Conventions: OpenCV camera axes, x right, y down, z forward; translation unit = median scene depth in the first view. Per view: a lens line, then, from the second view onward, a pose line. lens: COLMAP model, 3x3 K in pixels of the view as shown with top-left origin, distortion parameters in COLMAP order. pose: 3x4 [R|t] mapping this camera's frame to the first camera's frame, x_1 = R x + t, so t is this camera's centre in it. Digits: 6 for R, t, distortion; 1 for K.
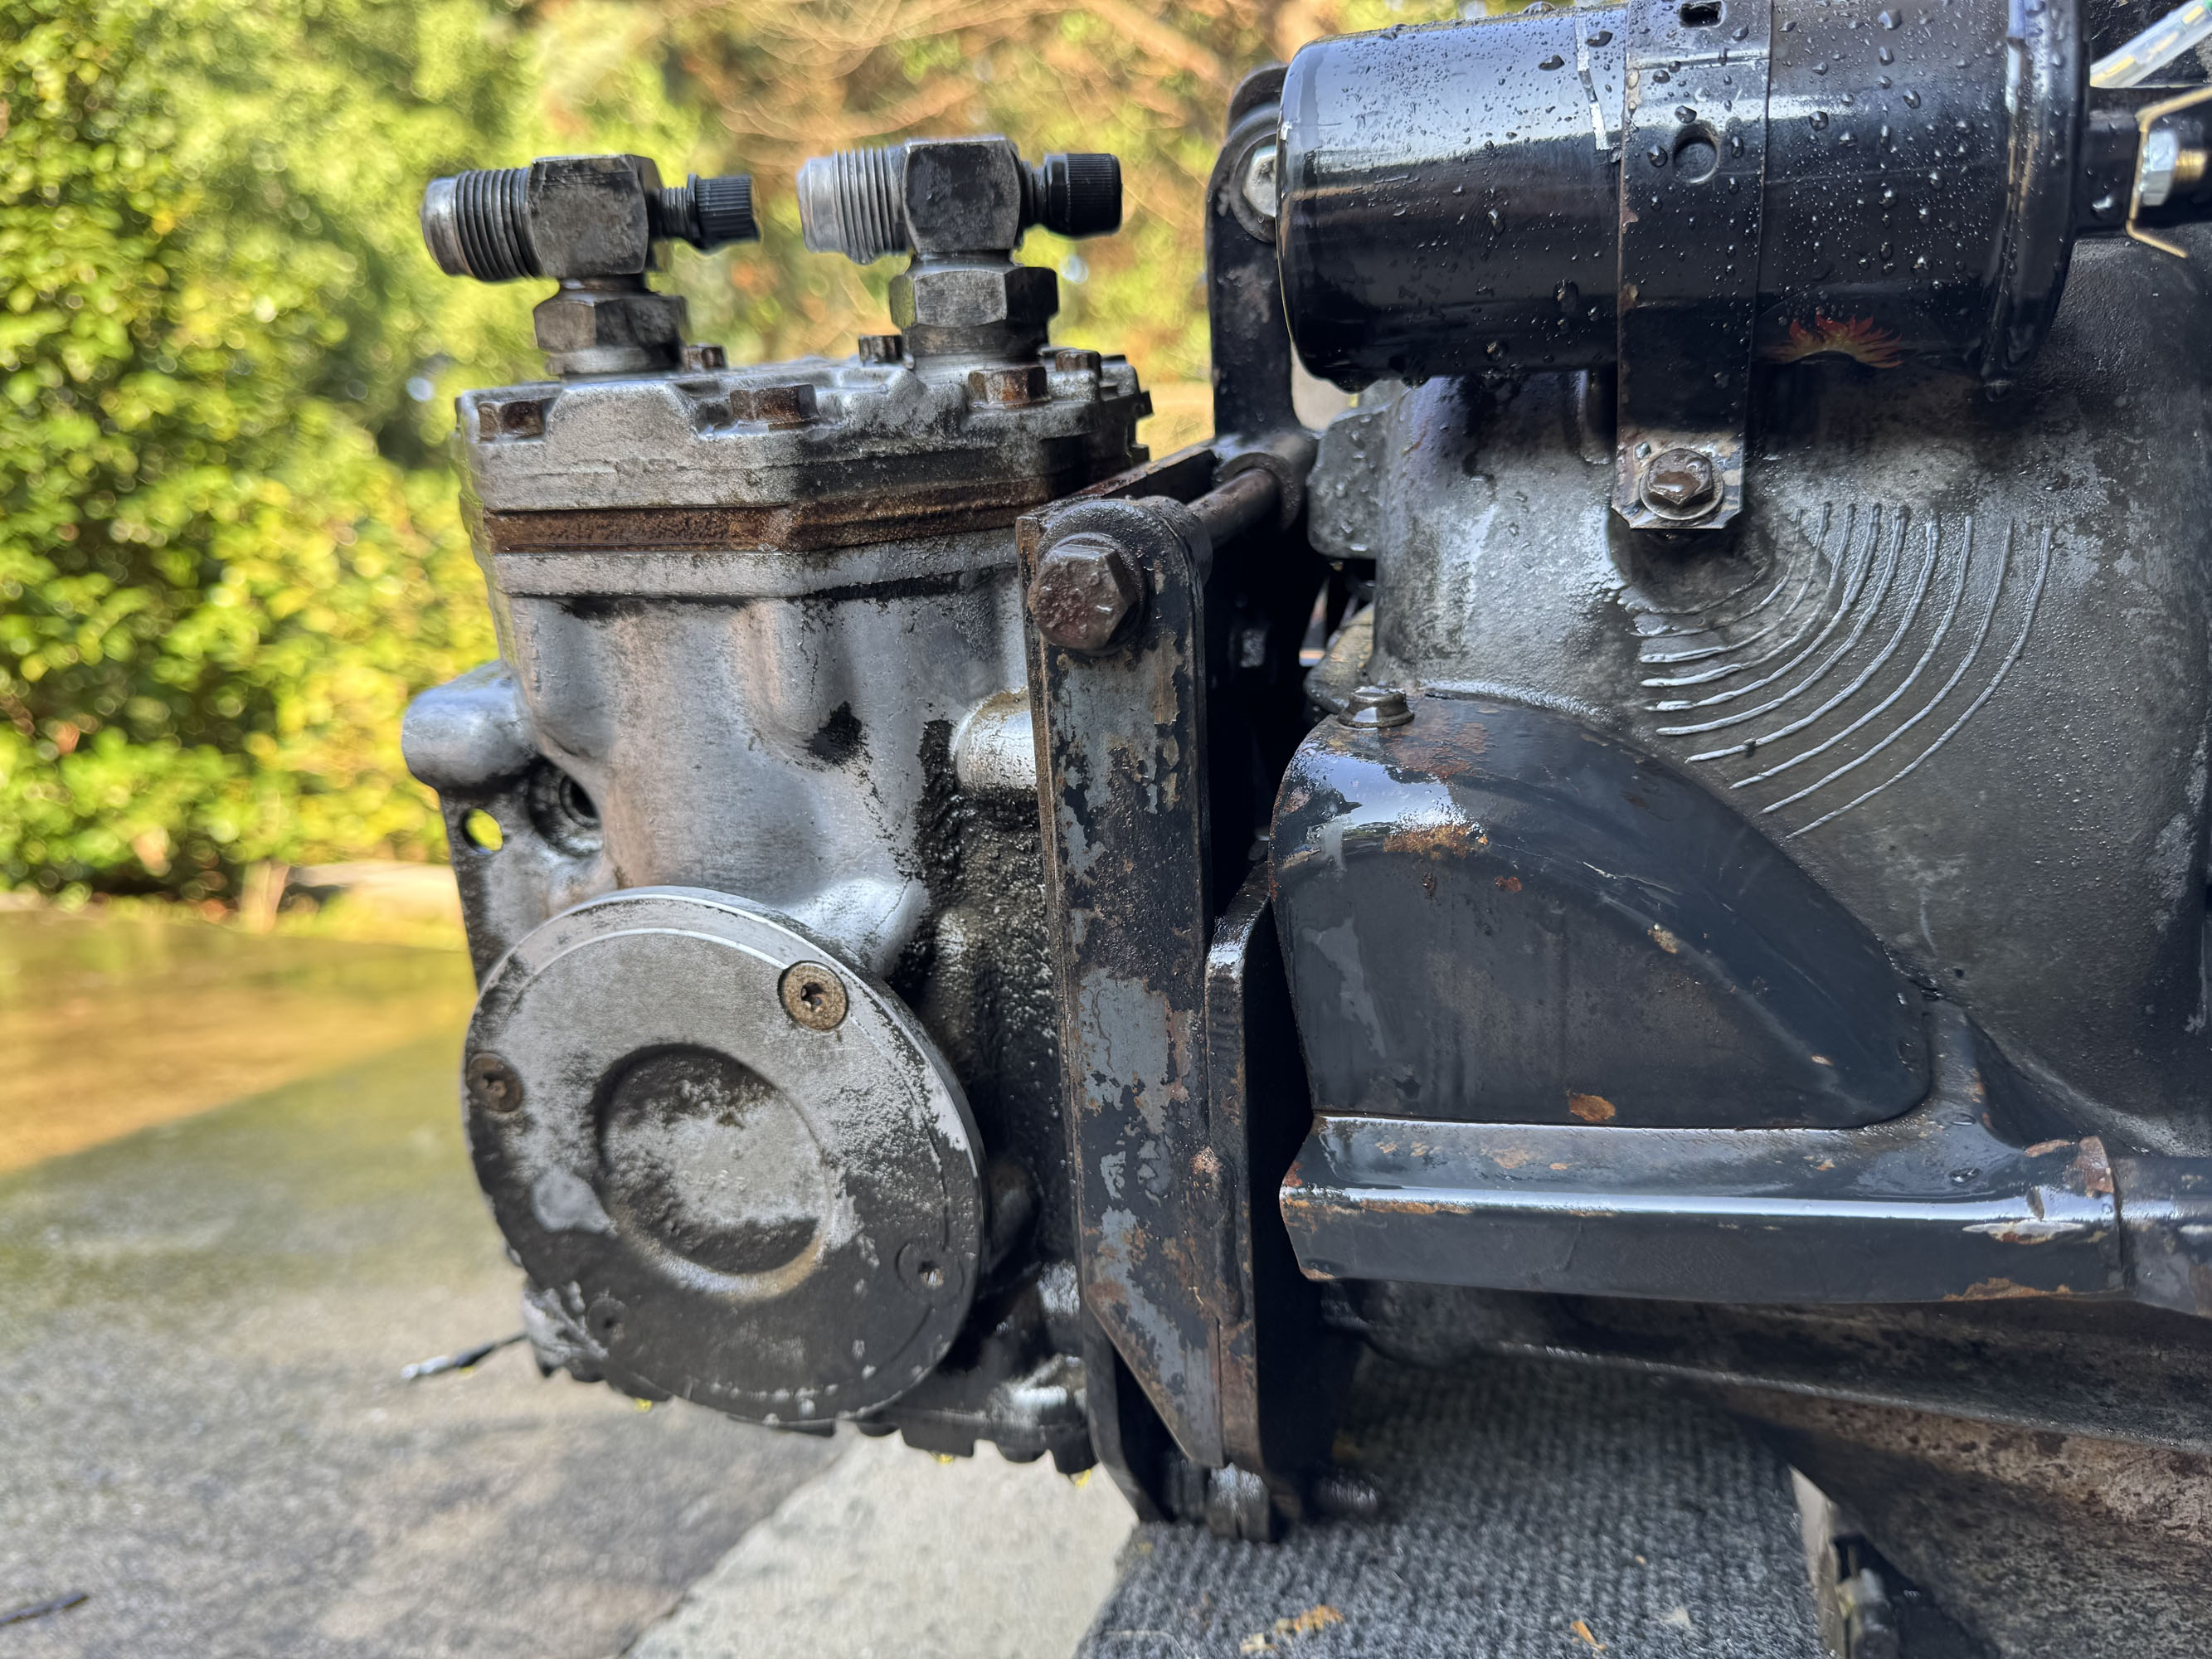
lens RADIAL K [[1572.8, 0, 1106.0], [0, 1572.8, 829.5], [0, 0, 1]] dist [0.000986, -0.001000]
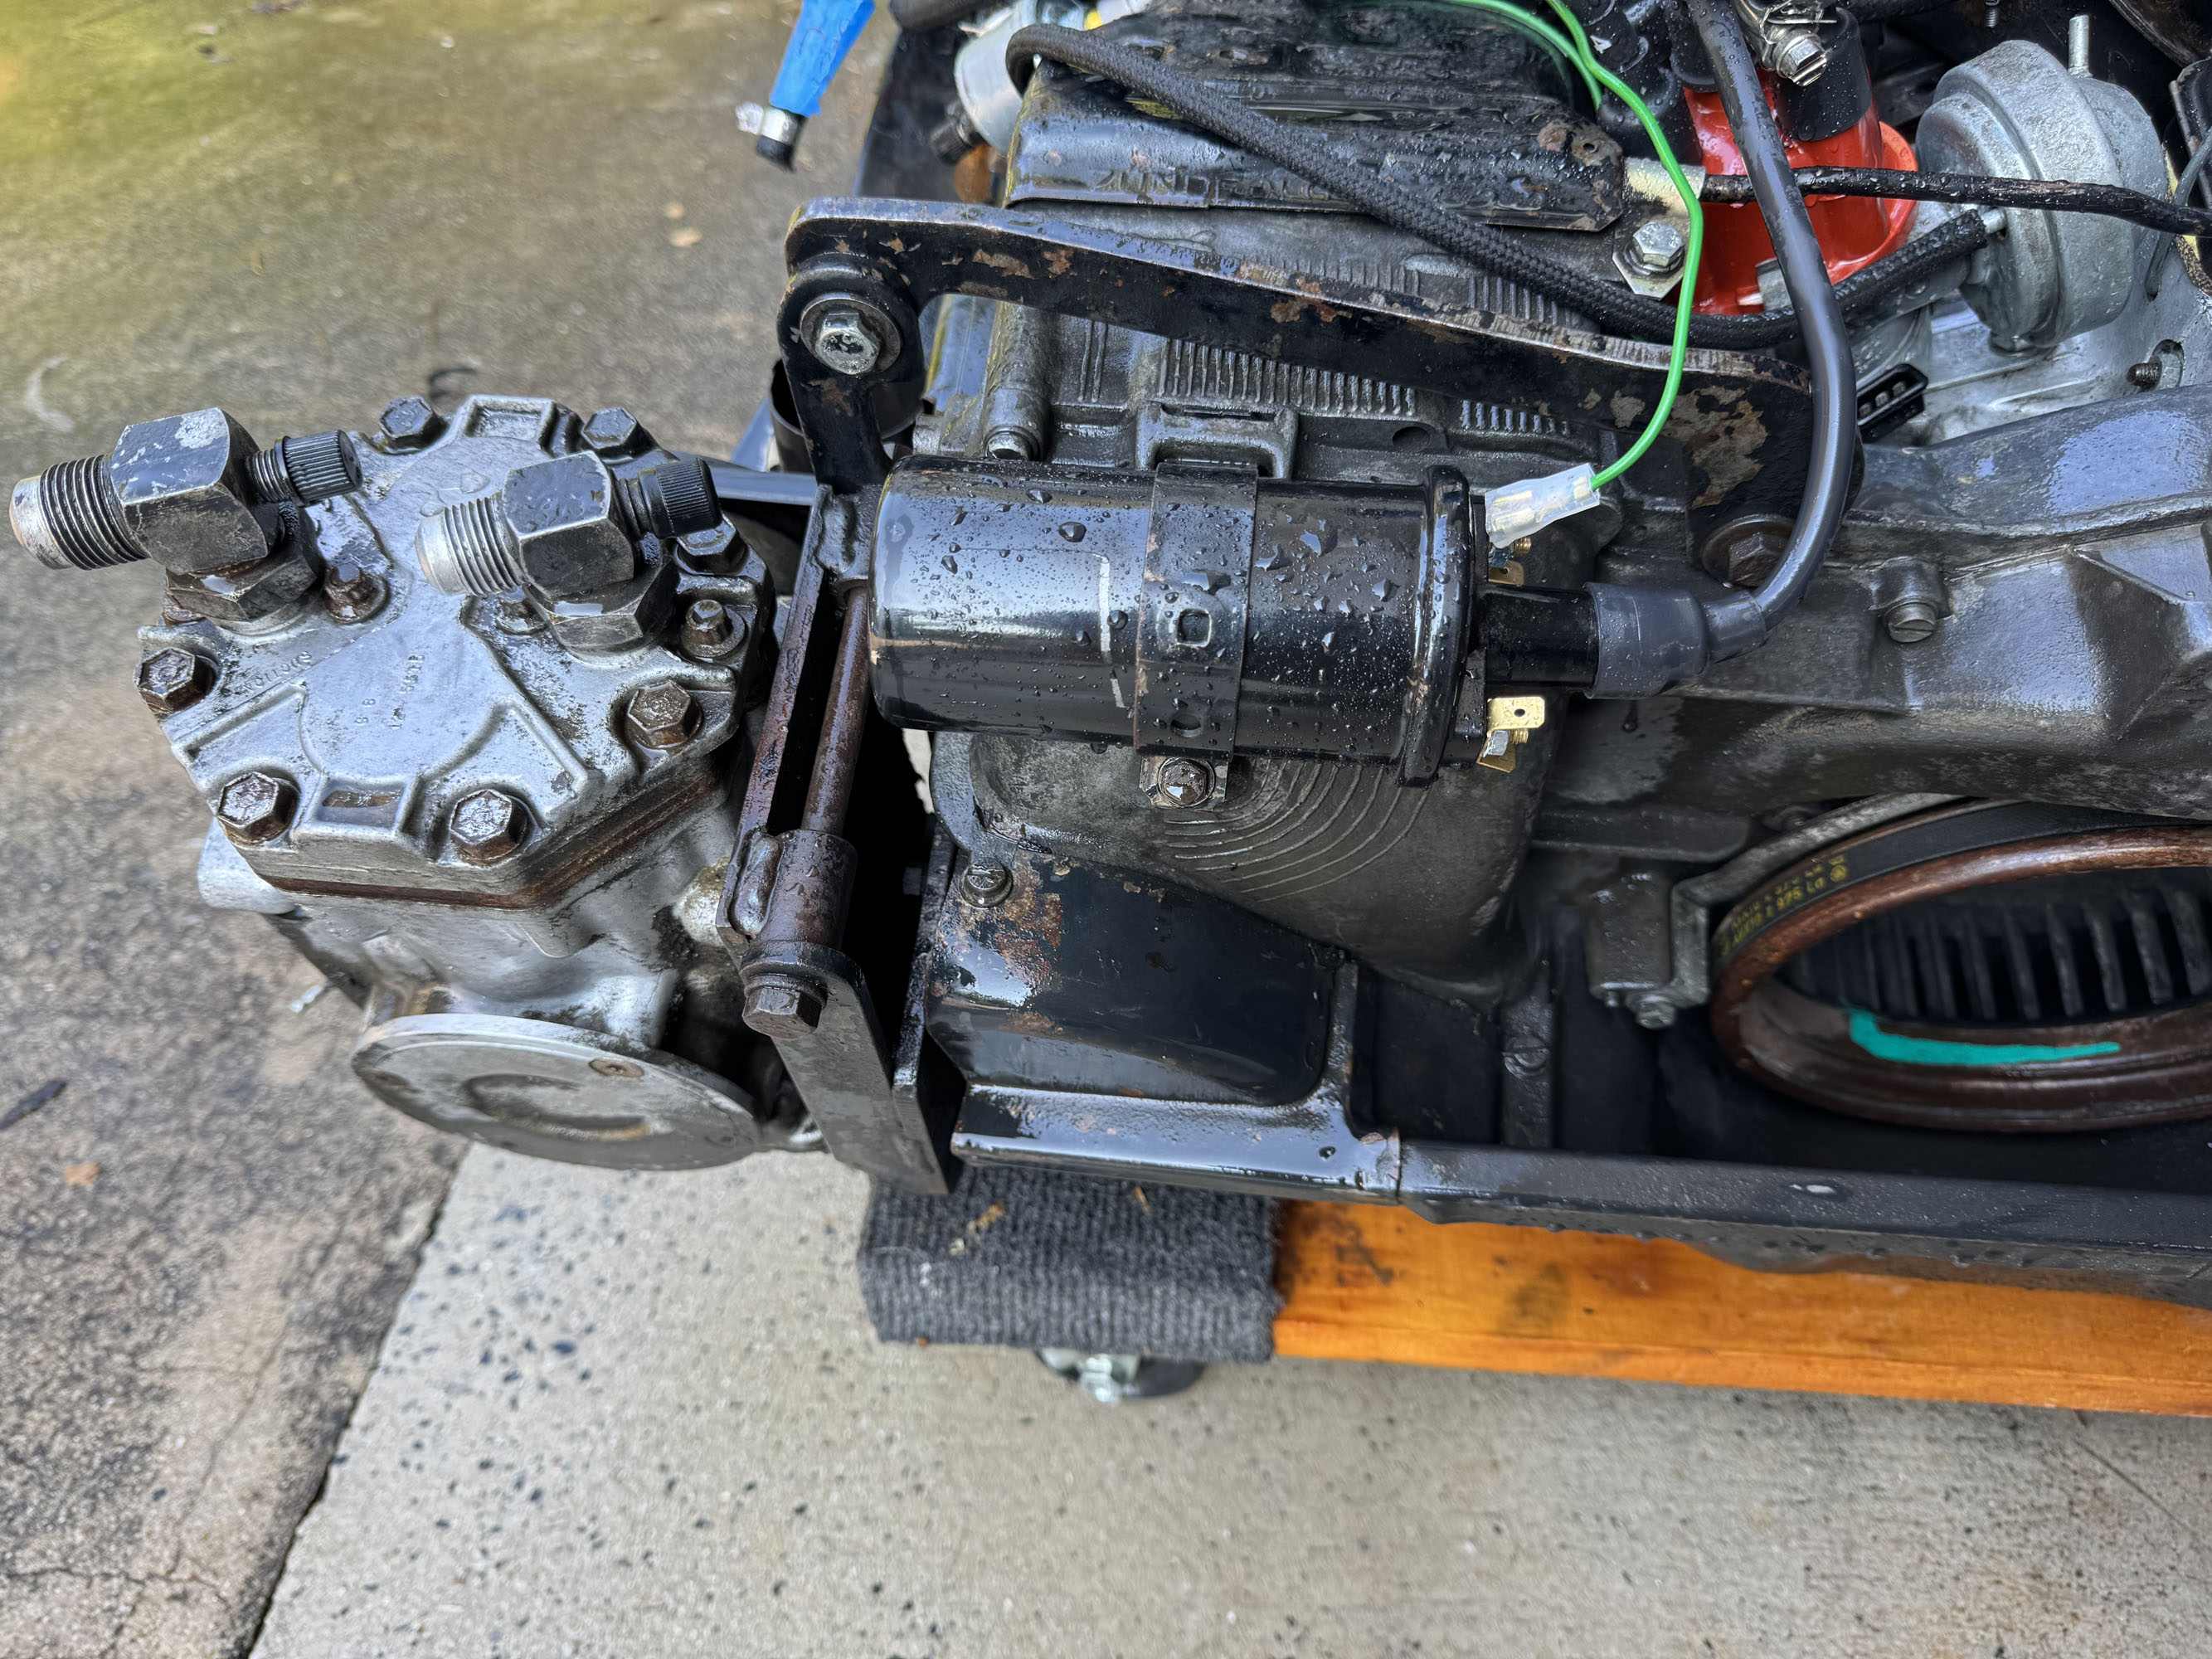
lens RADIAL K [[1572.8, 0, 1106.0], [0, 1572.8, 829.5], [0, 0, 1]] dist [0.000986, -0.001000]
pose [[0.974896, -0.168584, 0.145454, 0.079095], [0.030661, 0.748676, 0.662227, -0.991621], [-0.220539, -0.641143, 0.735050, -0.029434]]
